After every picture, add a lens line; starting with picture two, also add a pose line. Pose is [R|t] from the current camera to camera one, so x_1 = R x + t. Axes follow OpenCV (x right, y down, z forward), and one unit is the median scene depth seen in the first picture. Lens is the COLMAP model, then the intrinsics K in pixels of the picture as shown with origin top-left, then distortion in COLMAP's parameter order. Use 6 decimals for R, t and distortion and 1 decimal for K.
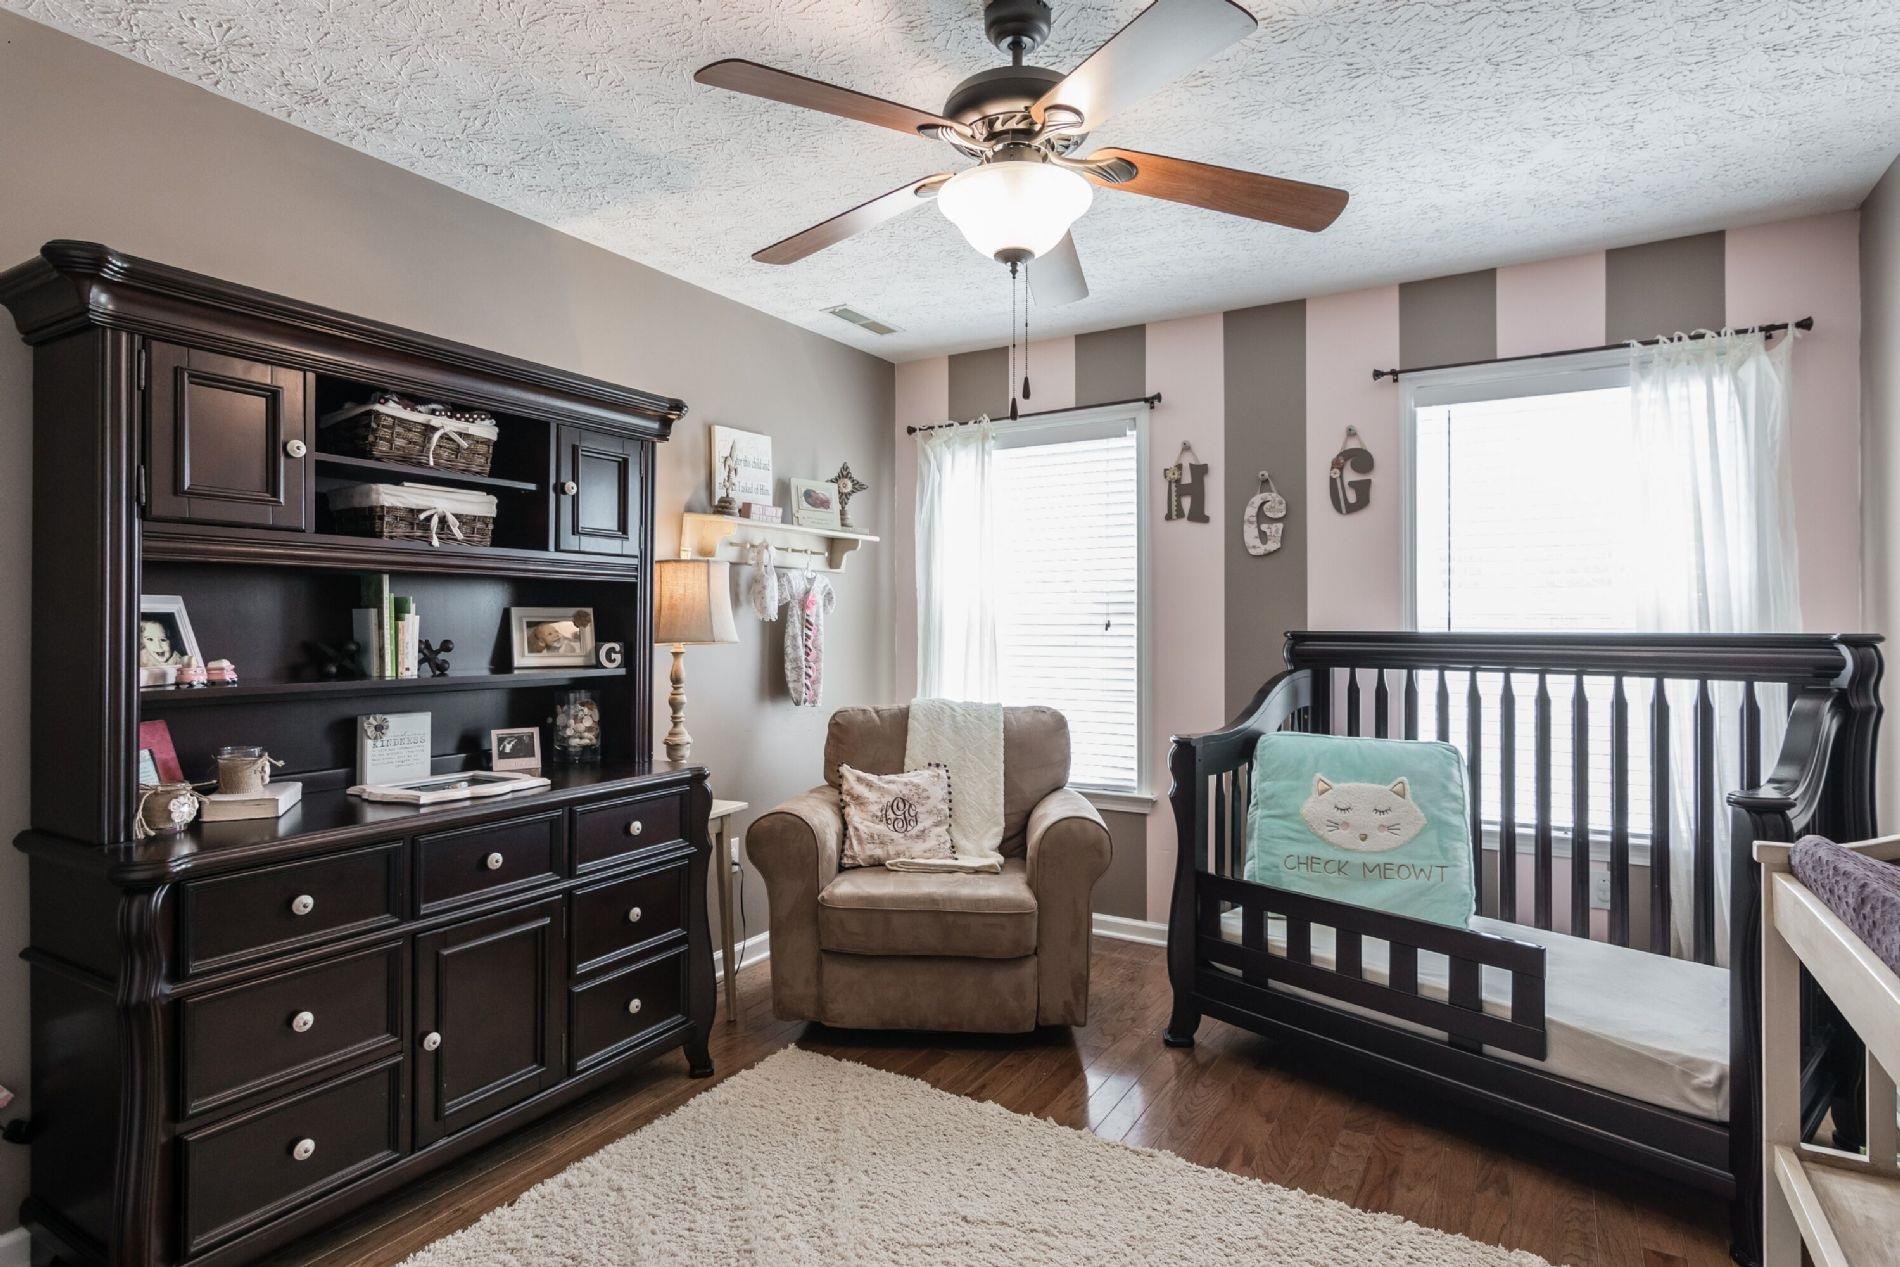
lens RADIAL K [[929.0, 0, 948.4], [0, 929.0, 614.4], [0, 0, 1]] dist [0.000954, 0.000182]
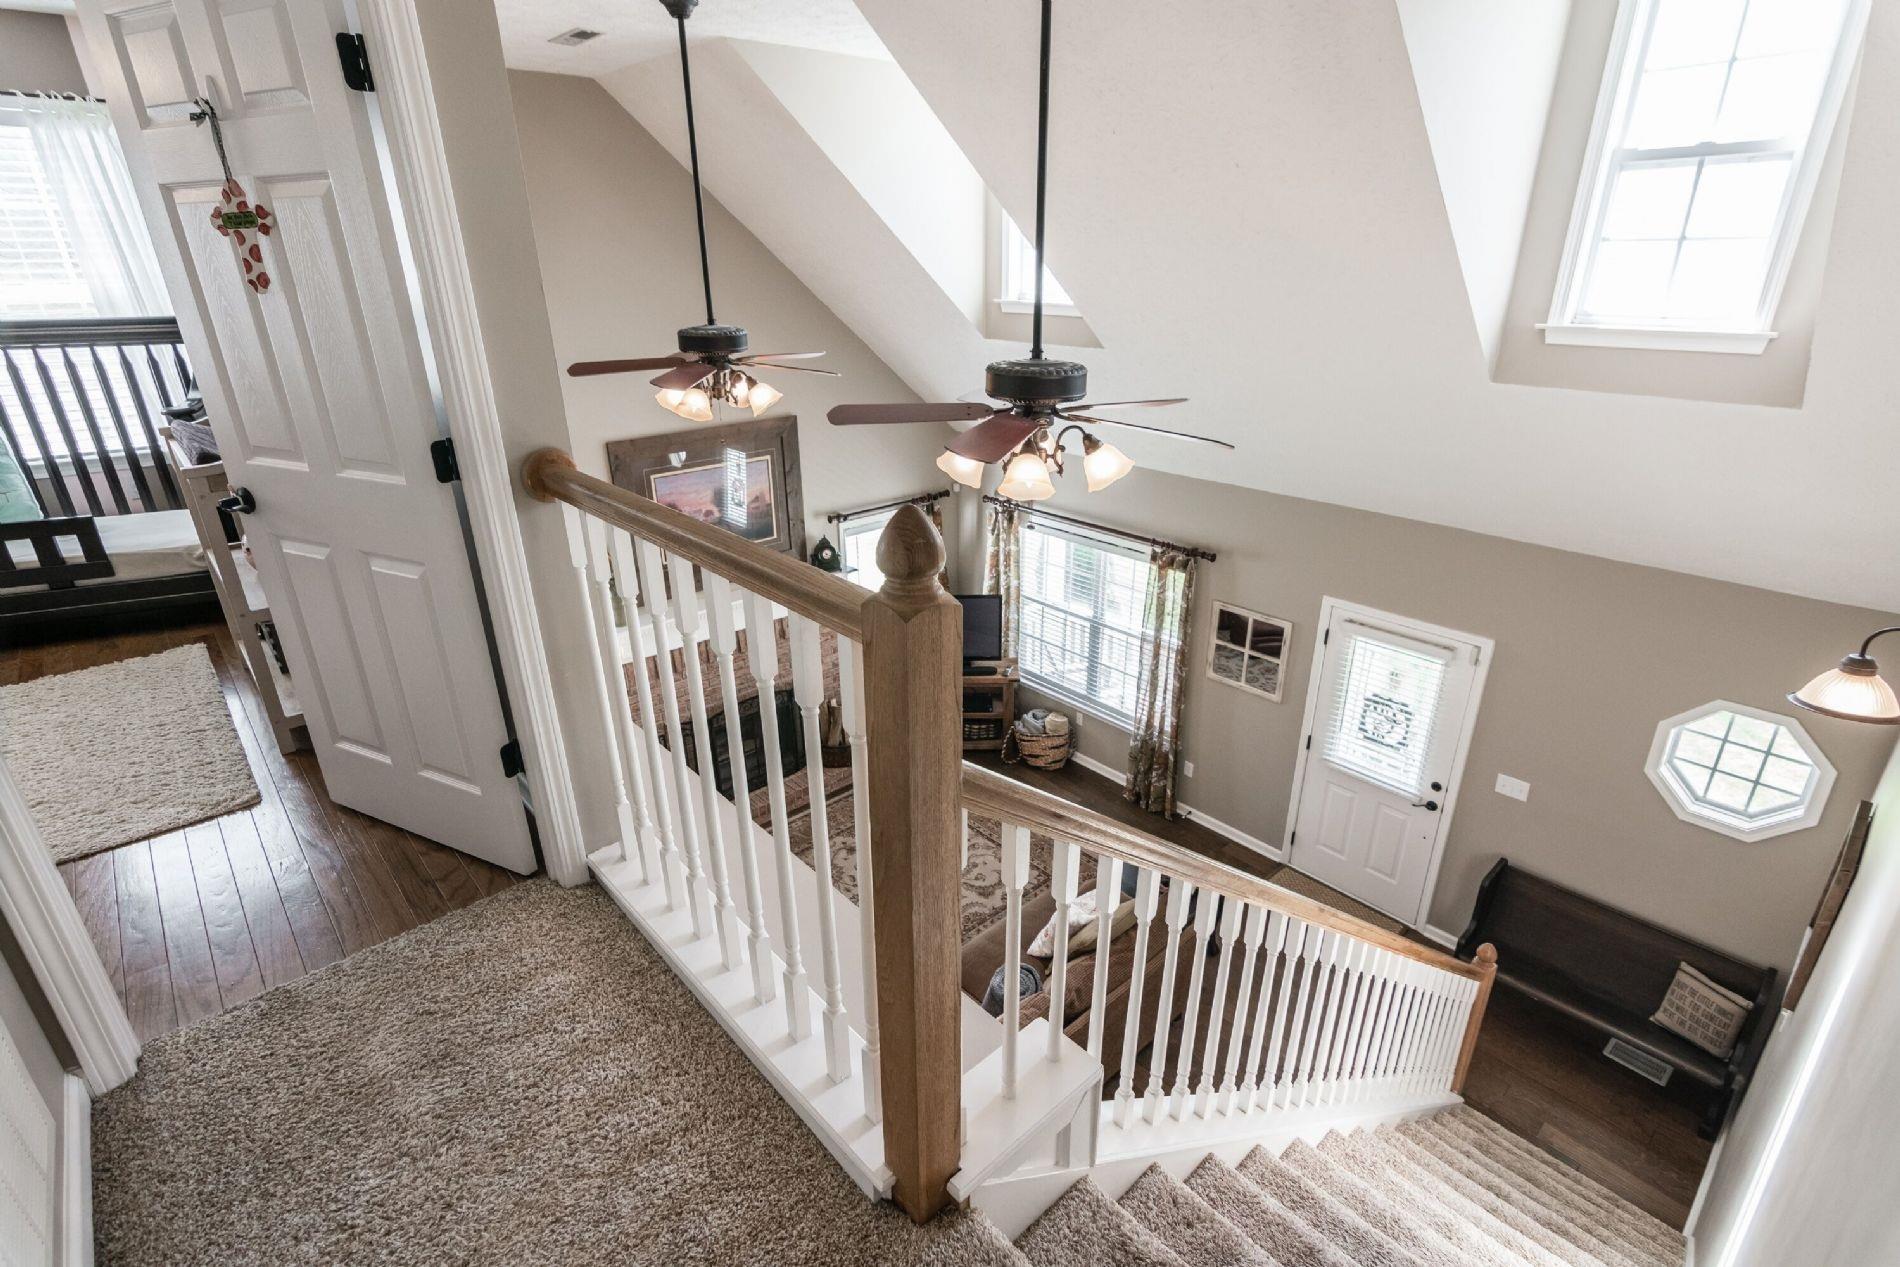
lens RADIAL K [[912.9, 0, 984.1], [0, 912.9, 633.1], [0, 0, 1]] dist [-0.001024, 0.000420]
pose [[0.252095, -0.367892, 0.895044, -0.471252], [0.014016, 0.926207, 0.376754, -0.049731], [-0.967601, -0.082433, 0.238649, -0.898647]]
